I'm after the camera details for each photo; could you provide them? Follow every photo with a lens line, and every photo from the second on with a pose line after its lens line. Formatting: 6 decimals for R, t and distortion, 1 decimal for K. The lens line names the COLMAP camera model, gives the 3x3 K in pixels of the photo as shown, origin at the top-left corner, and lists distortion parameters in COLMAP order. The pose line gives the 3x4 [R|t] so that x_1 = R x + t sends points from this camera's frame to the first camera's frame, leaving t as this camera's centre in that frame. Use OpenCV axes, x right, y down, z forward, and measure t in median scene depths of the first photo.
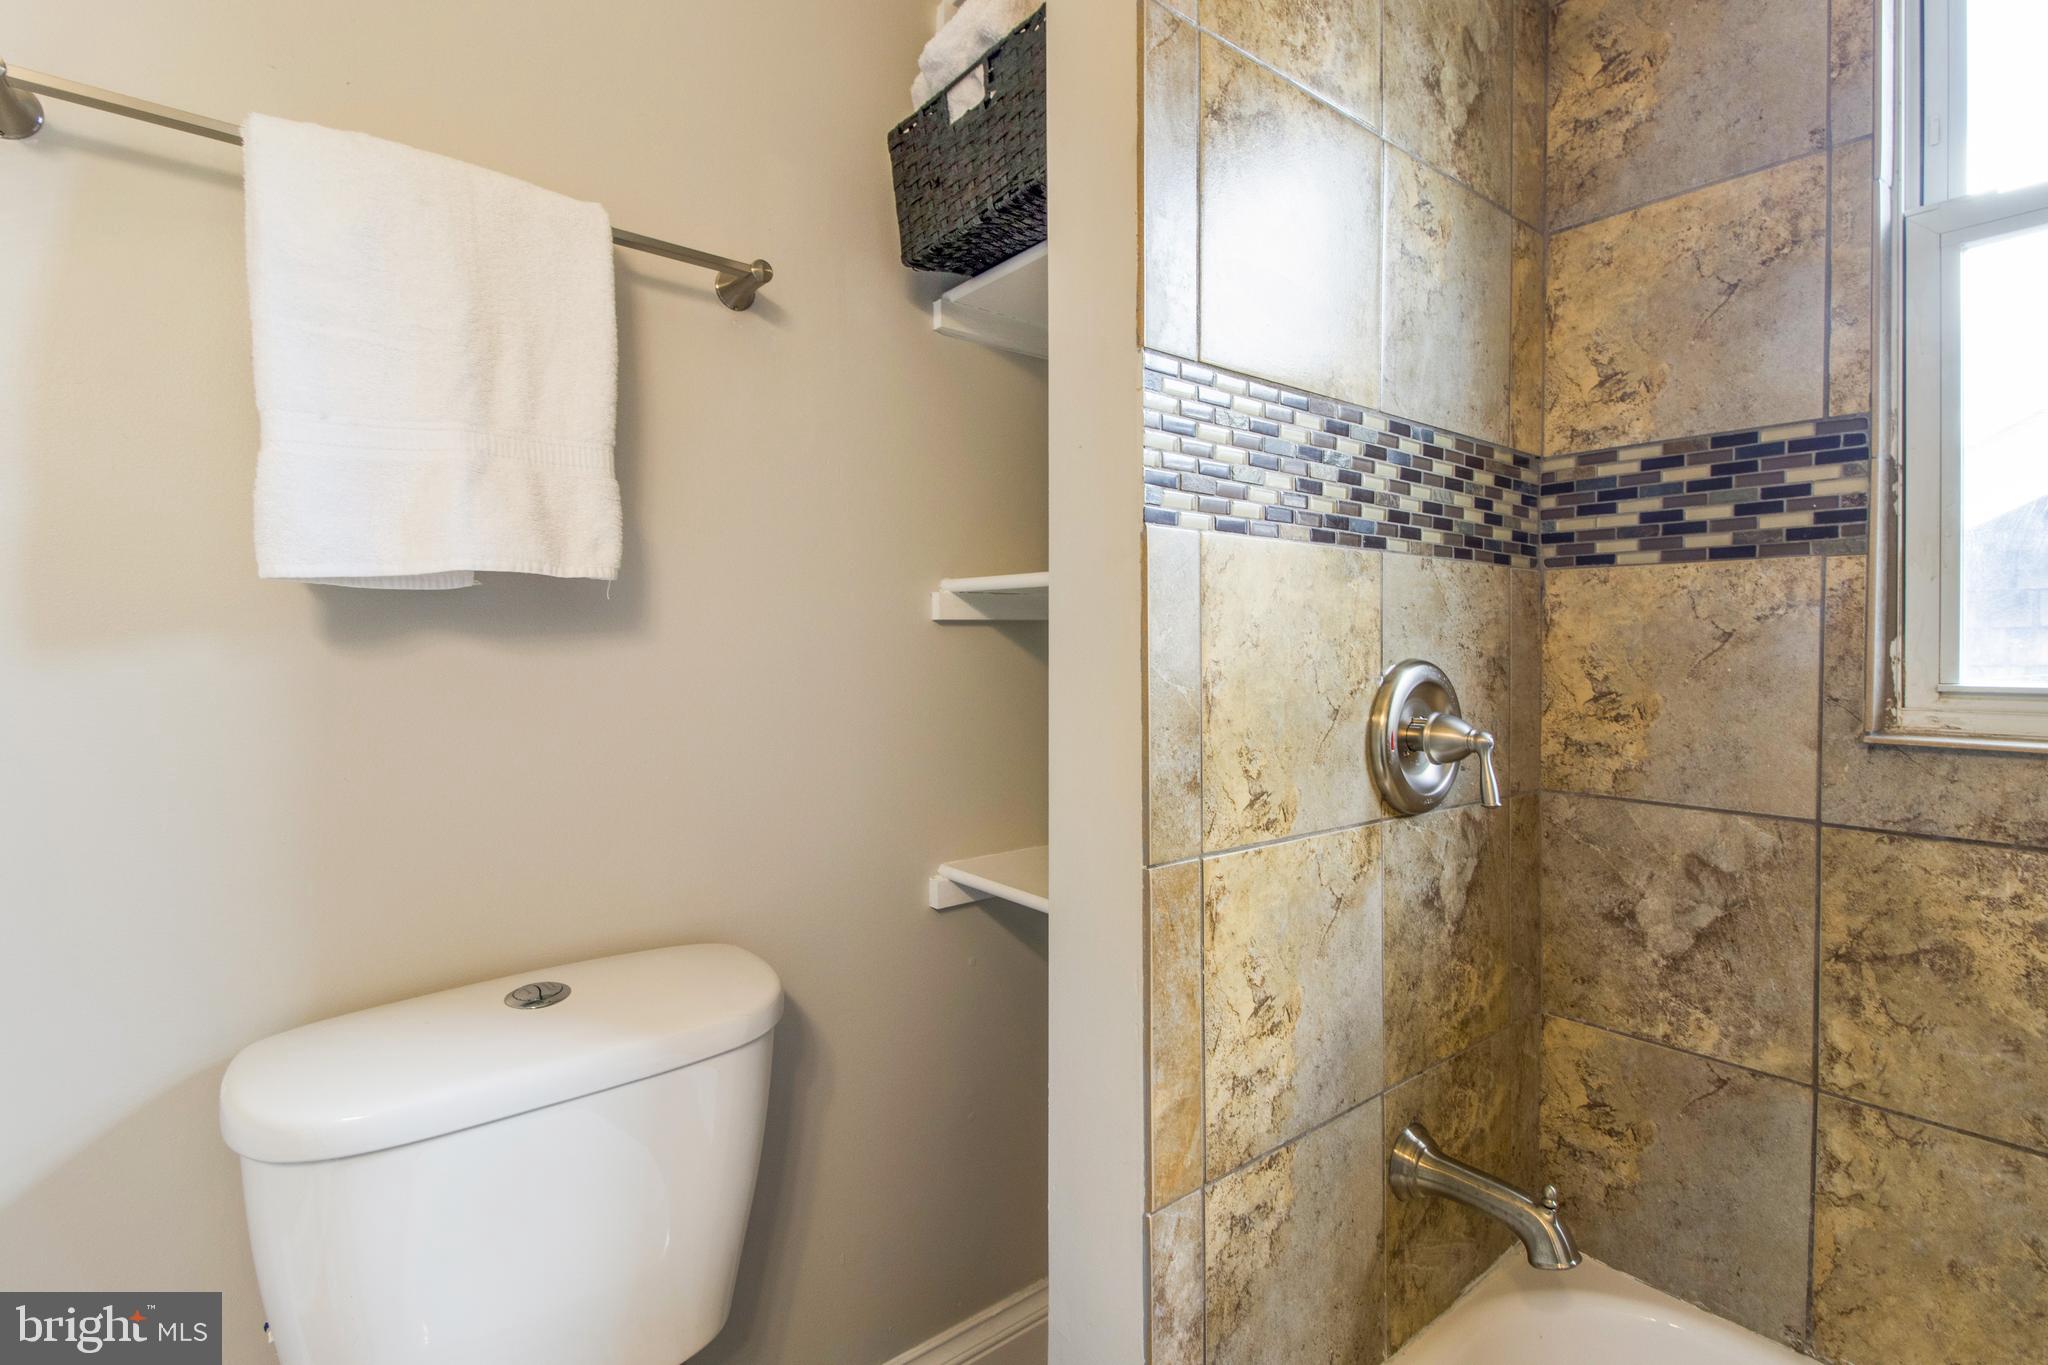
lens RADIAL K [[950.6, 0, 1028.6], [0, 950.6, 658.8], [0, 0, 1]] dist [0.018870, -0.010369]
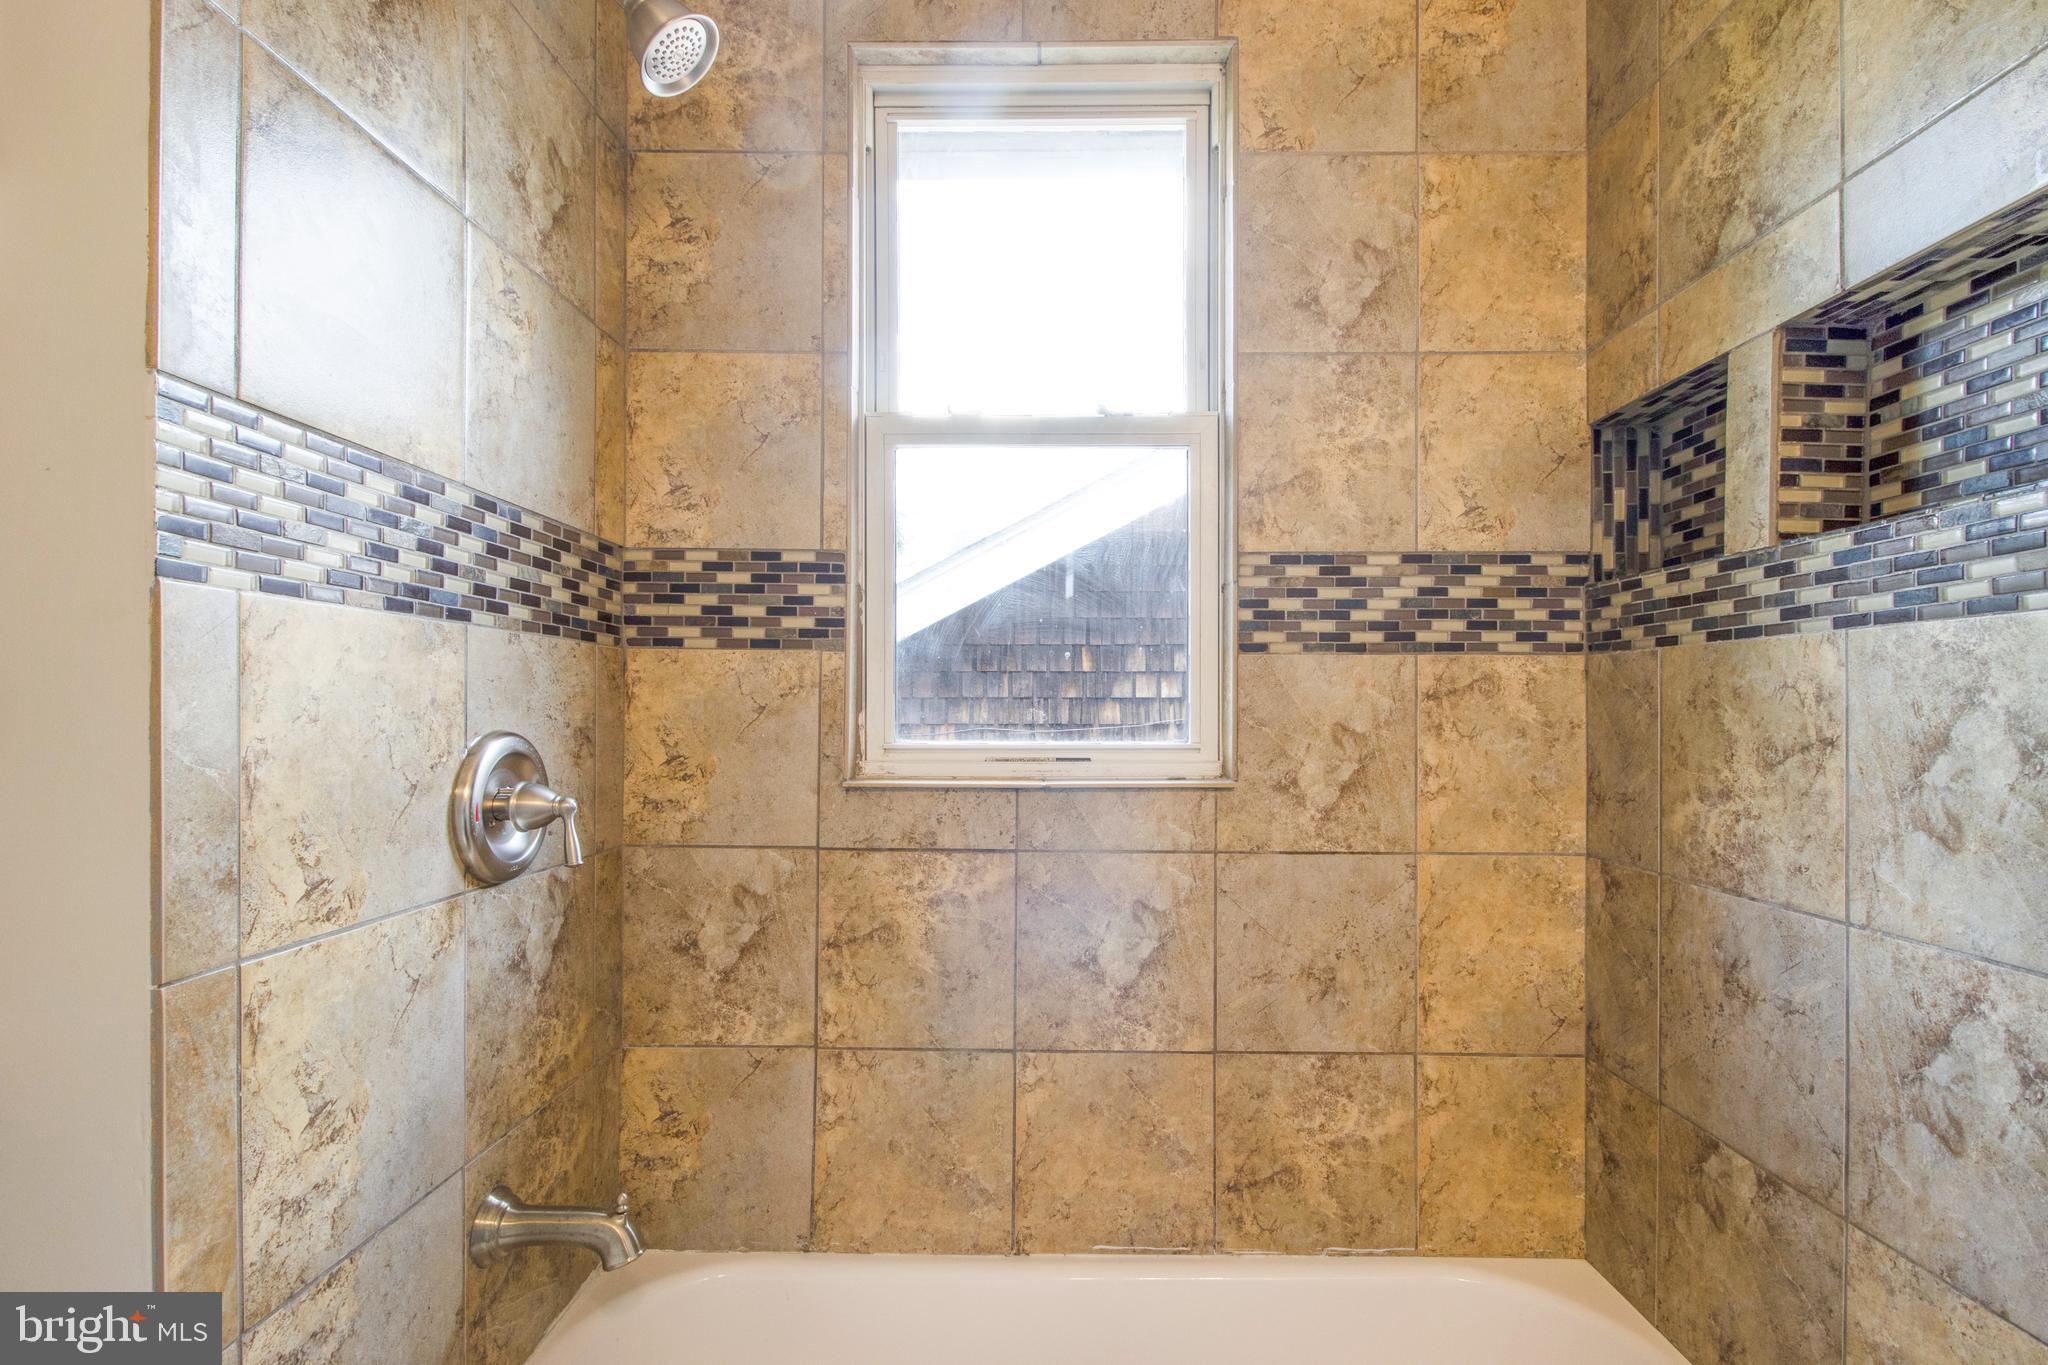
lens RADIAL K [[967.0, 0, 1027.4], [0, 967.0, 703.9], [0, 0, 1]] dist [0.024371, -0.017730]
pose [[0.644881, 0.007486, 0.764246, -0.030339], [0.005941, 0.999873, -0.014807, -0.010132], [-0.764260, 0.014089, 0.644754, -0.109812]]
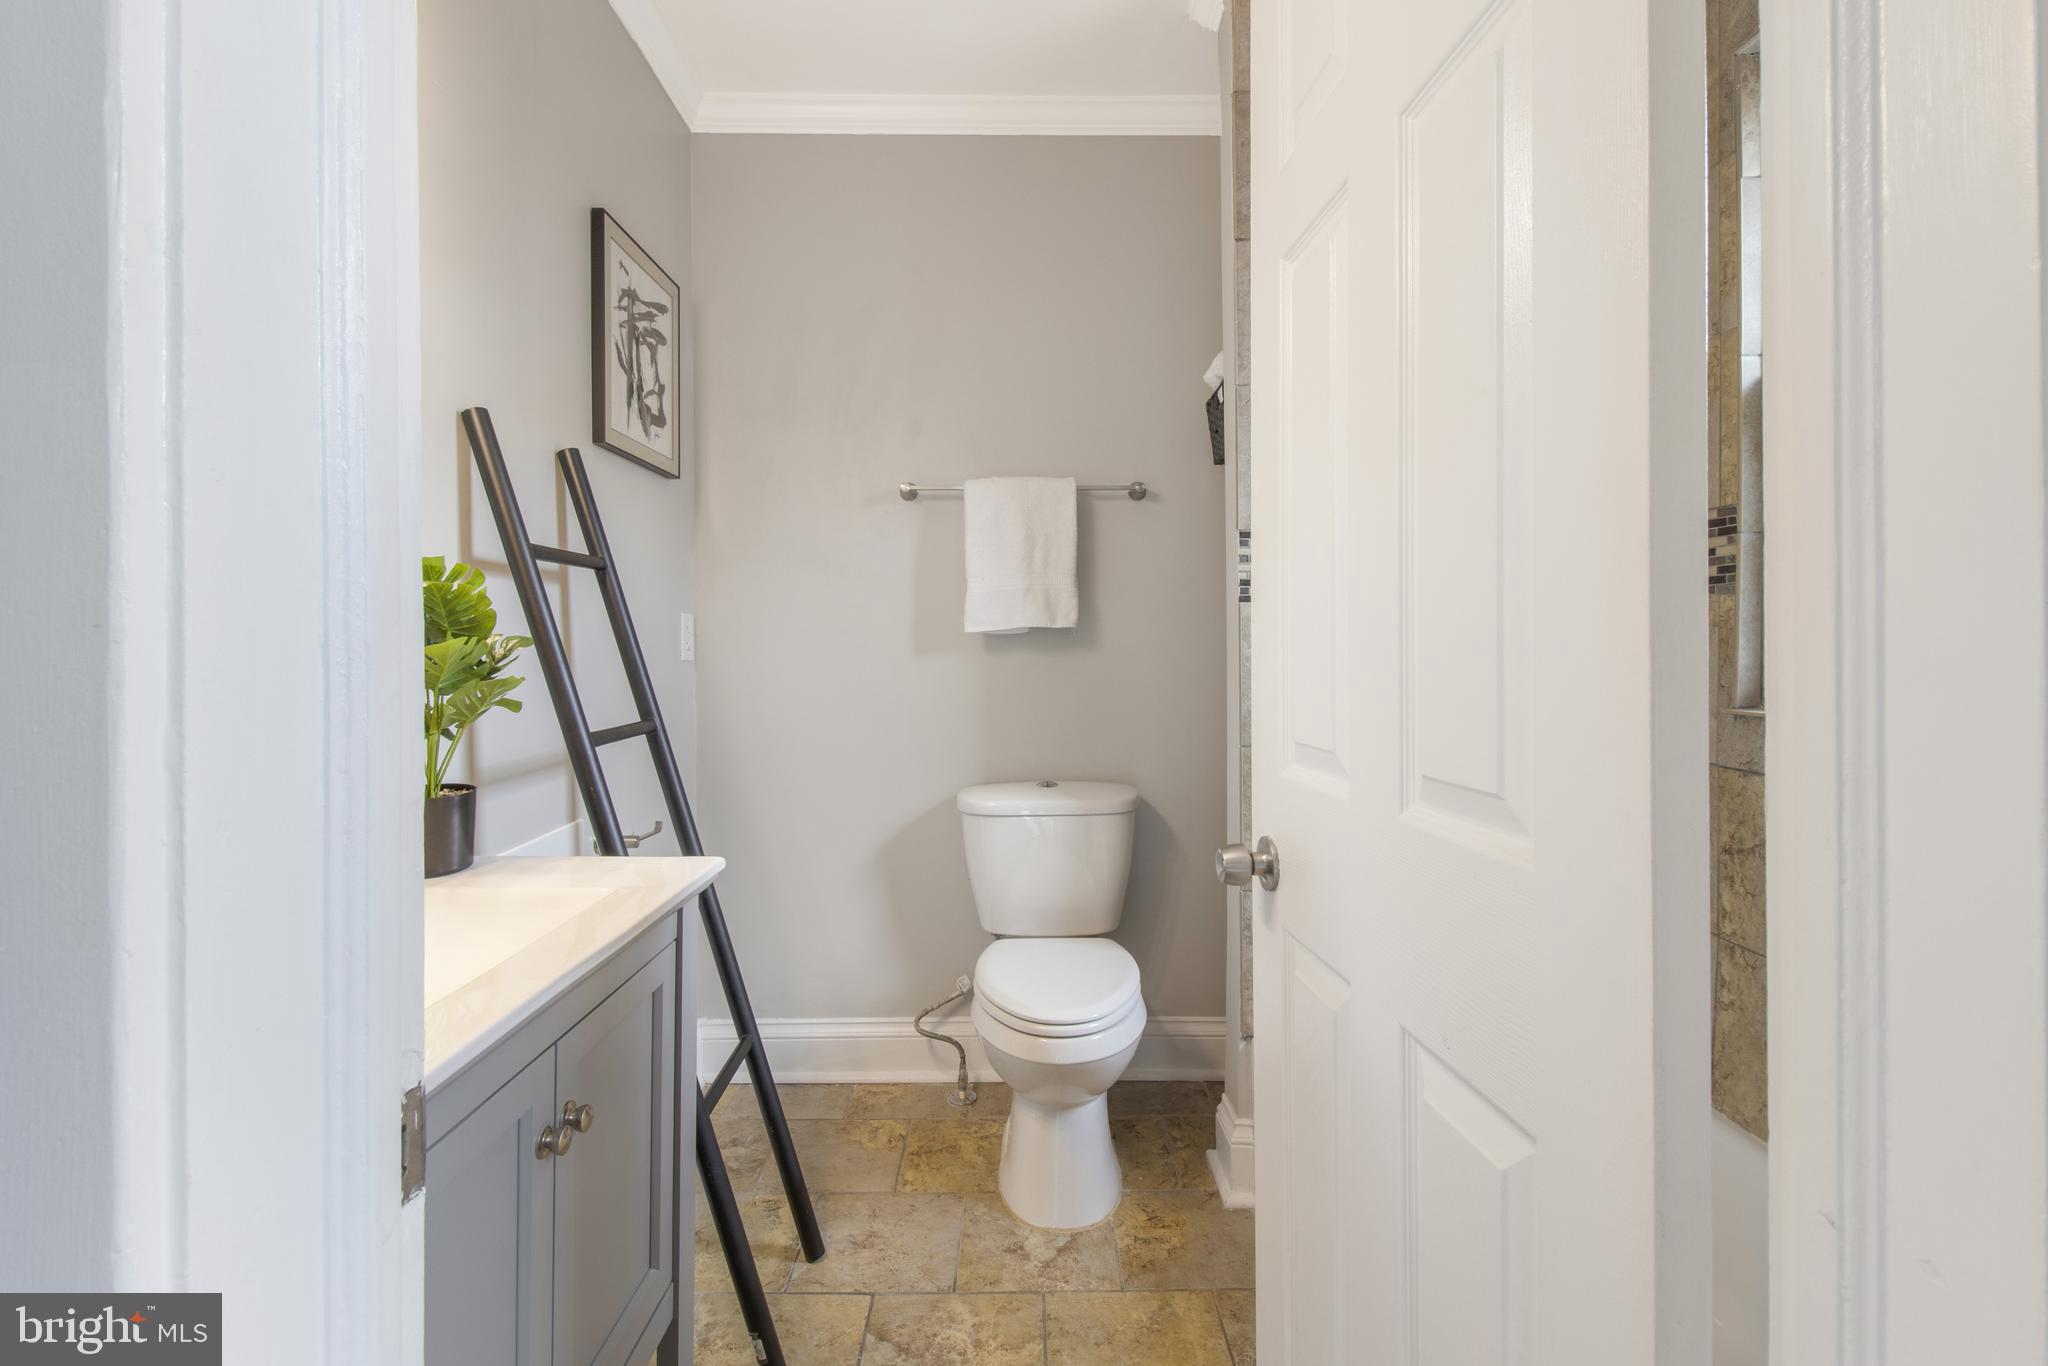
lens RADIAL K [[950.7, 0, 1015.4], [0, 950.7, 642.3], [0, 0, 1]] dist [0.020759, -0.016875]
pose [[0.771274, -0.008134, -0.636451, 0.948442], [-0.000091, 0.999917, -0.012890, -0.009544], [0.636503, 0.009999, 0.771209, -0.946899]]
